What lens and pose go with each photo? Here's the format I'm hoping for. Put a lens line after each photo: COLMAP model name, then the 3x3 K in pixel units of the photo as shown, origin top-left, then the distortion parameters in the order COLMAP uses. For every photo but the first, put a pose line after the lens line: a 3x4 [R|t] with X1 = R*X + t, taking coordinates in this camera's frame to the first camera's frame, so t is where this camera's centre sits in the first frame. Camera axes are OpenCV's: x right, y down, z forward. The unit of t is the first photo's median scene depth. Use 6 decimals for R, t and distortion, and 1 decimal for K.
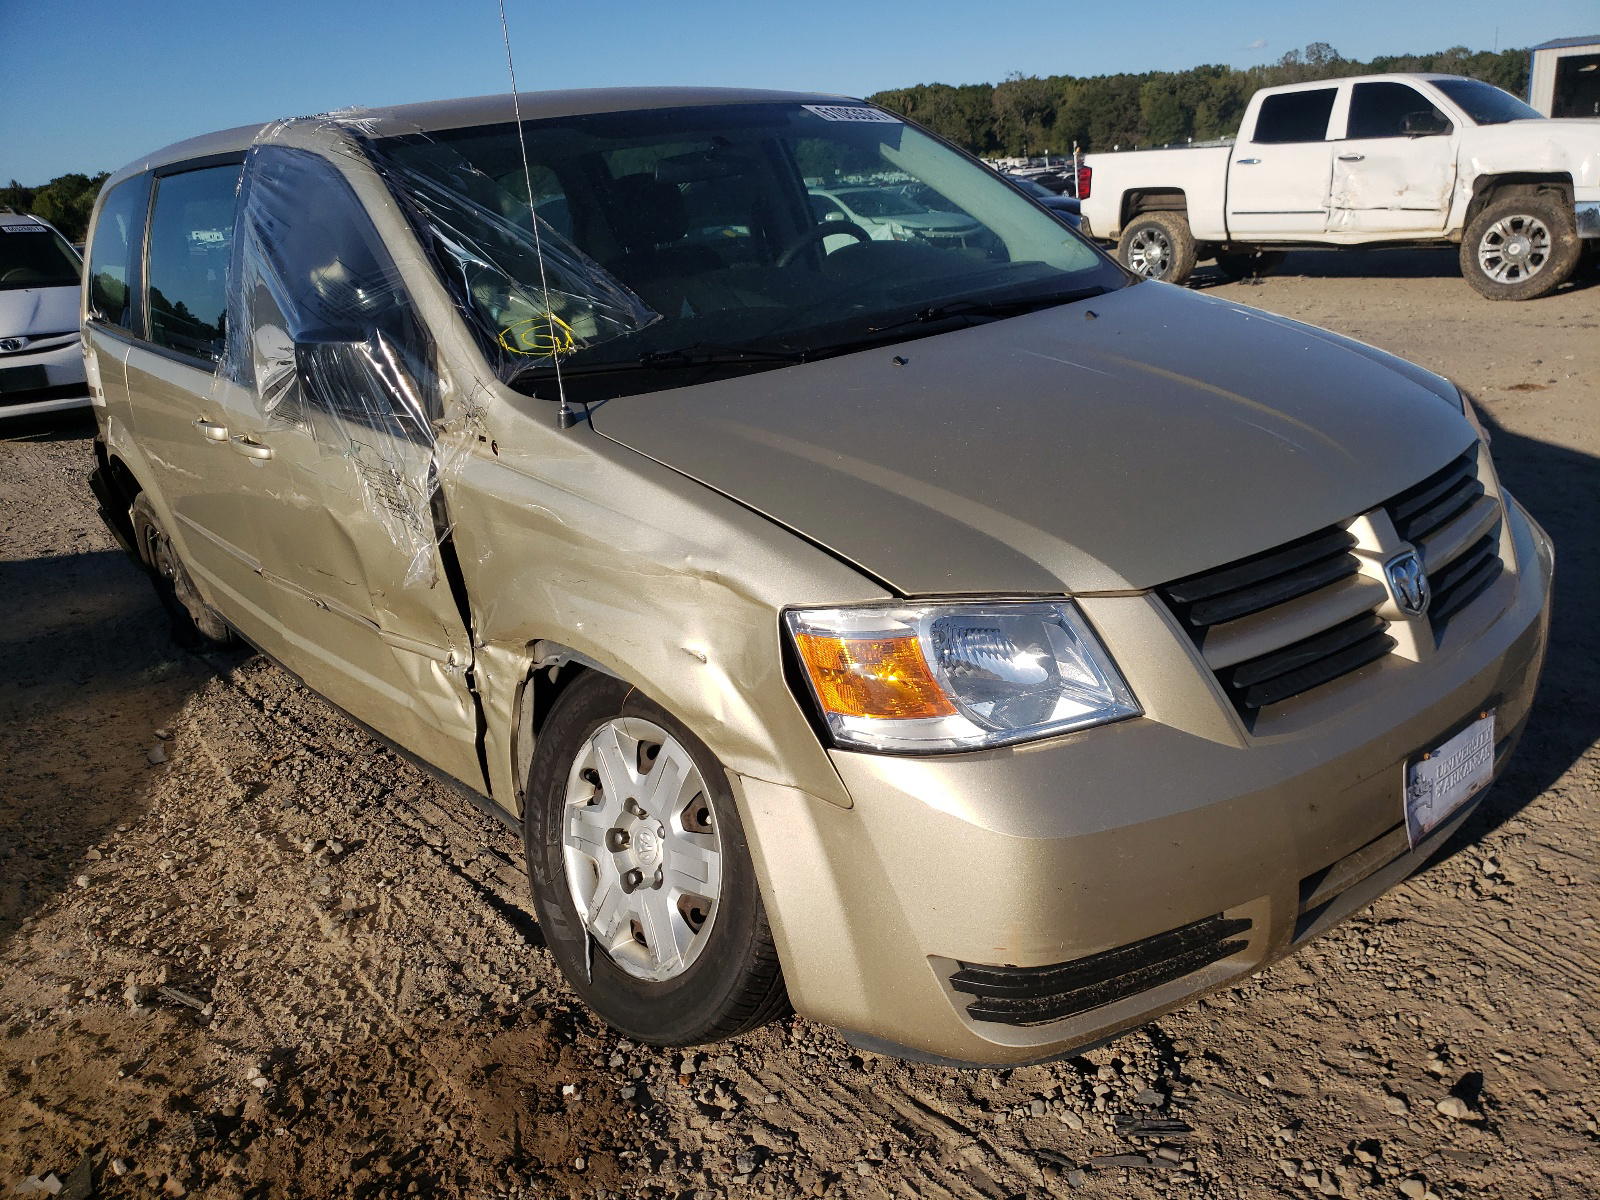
lens RADIAL K [[1391.3, 0, 800.1], [0, 1391.3, 623.4], [0, 0, 1]] dist [0.014159, 0.006123]
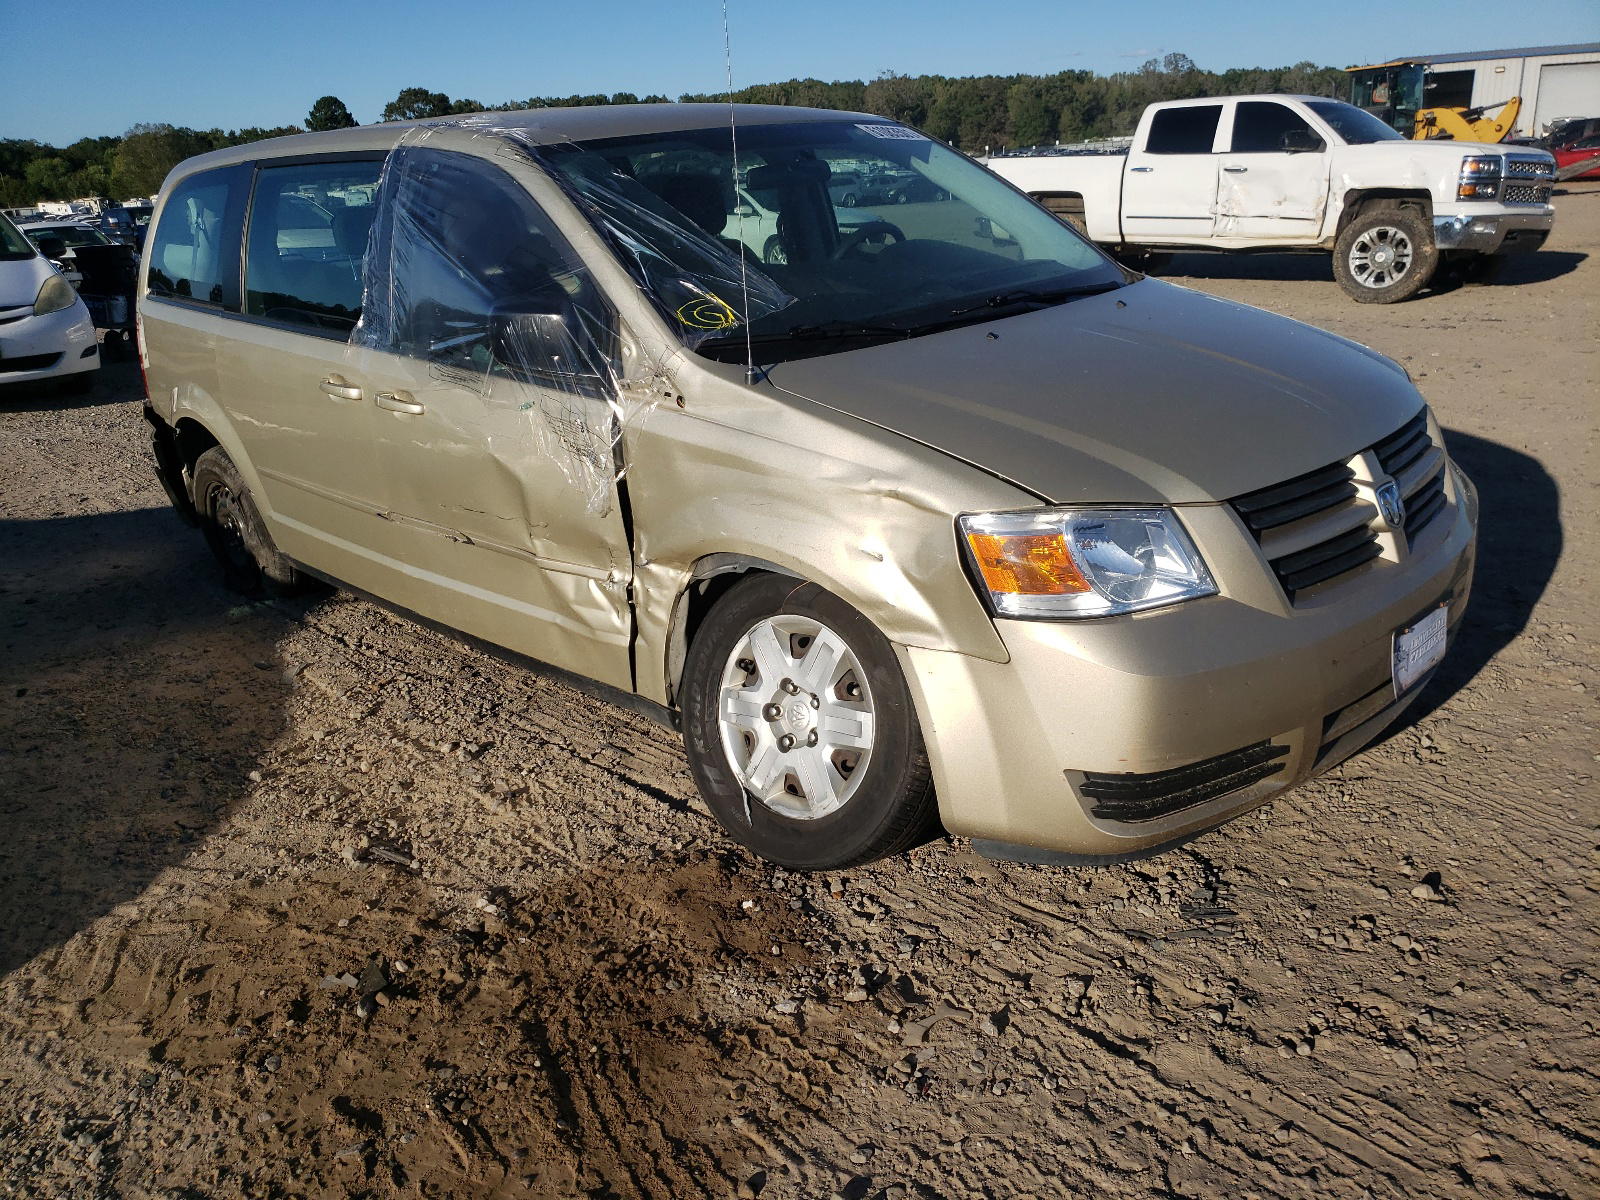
lens RADIAL K [[1380.0, 0, 800.0], [0, 1380.0, 600.0], [0, 0, 1]] dist [0.084989, -0.196429]
pose [[0.995909, 0.000464, 0.090358, -0.220361], [0.000378, 0.999957, -0.009301, 0.064942], [-0.090358, 0.009297, 0.995866, -0.250237]]
